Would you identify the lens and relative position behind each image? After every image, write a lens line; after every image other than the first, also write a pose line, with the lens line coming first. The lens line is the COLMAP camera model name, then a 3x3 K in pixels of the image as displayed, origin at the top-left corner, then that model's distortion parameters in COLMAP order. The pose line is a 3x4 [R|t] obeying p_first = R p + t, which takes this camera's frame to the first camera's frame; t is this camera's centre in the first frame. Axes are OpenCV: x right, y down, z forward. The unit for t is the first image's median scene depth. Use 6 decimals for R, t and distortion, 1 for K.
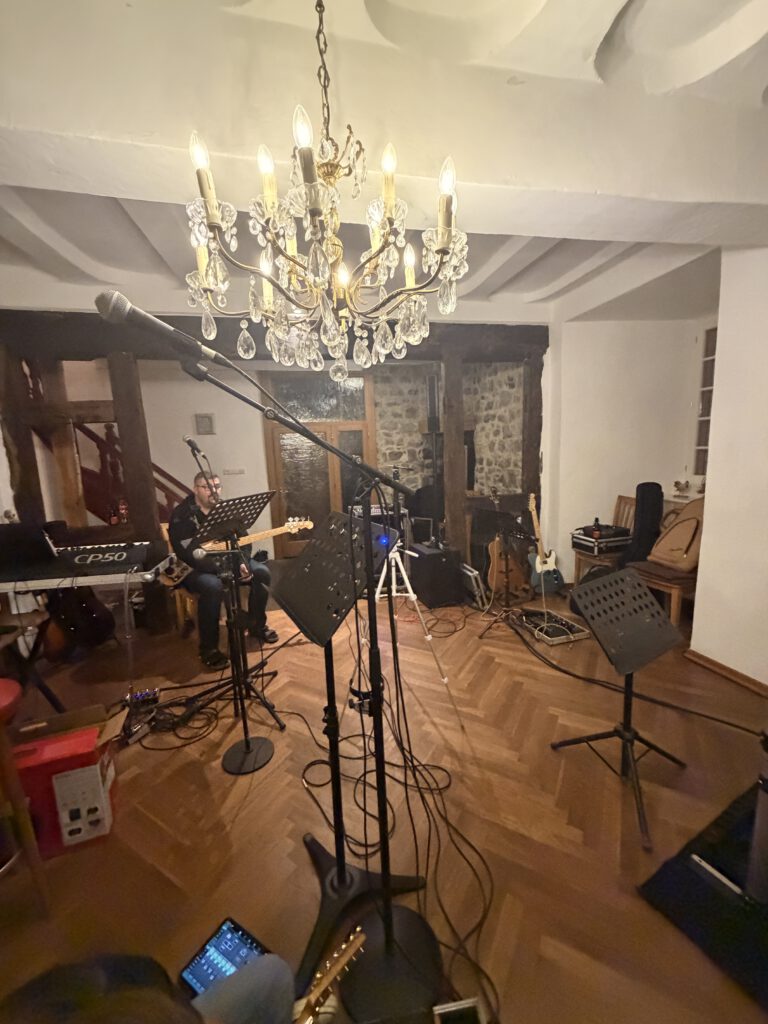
lens RADIAL K [[411.4, 0, 385.5], [0, 411.4, 509.8], [0, 0, 1]] dist [0.000363, -0.000394]
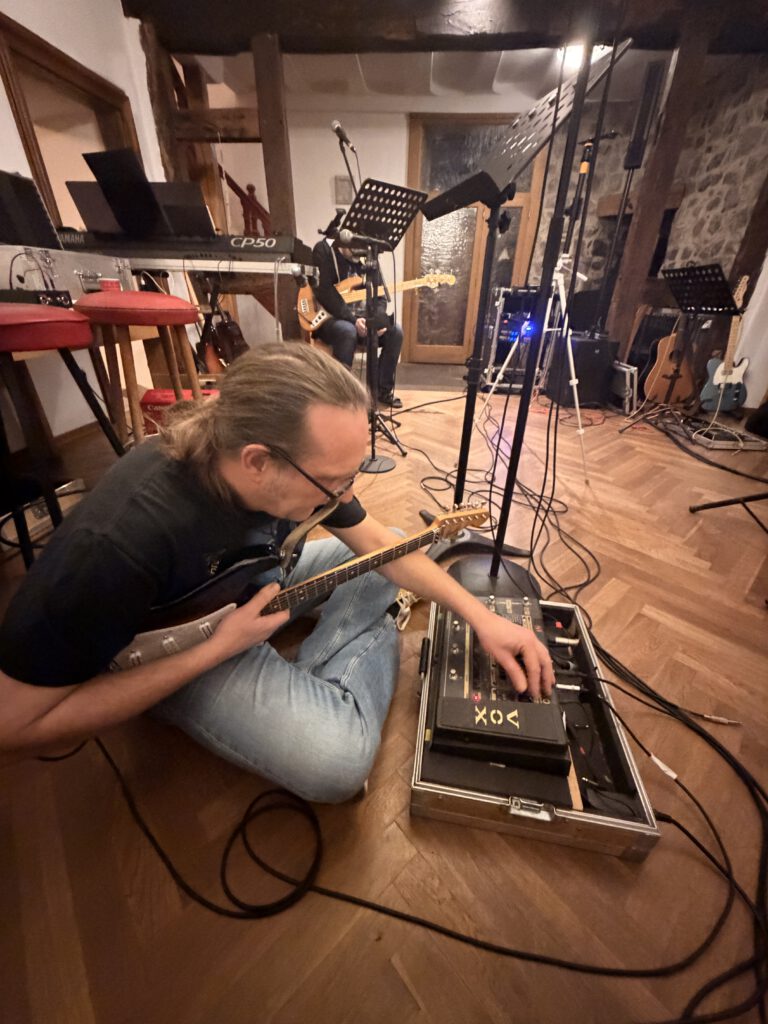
lens RADIAL K [[411.4, 0, 383.4], [0, 411.4, 510.6], [0, 0, 1]] dist [0.000363, -0.000394]
pose [[0.951623, 0.198001, -0.234967, -0.014297], [-0.104274, 0.927417, 0.359200, 0.171897], [0.289034, -0.317322, 0.903198, -0.008838]]
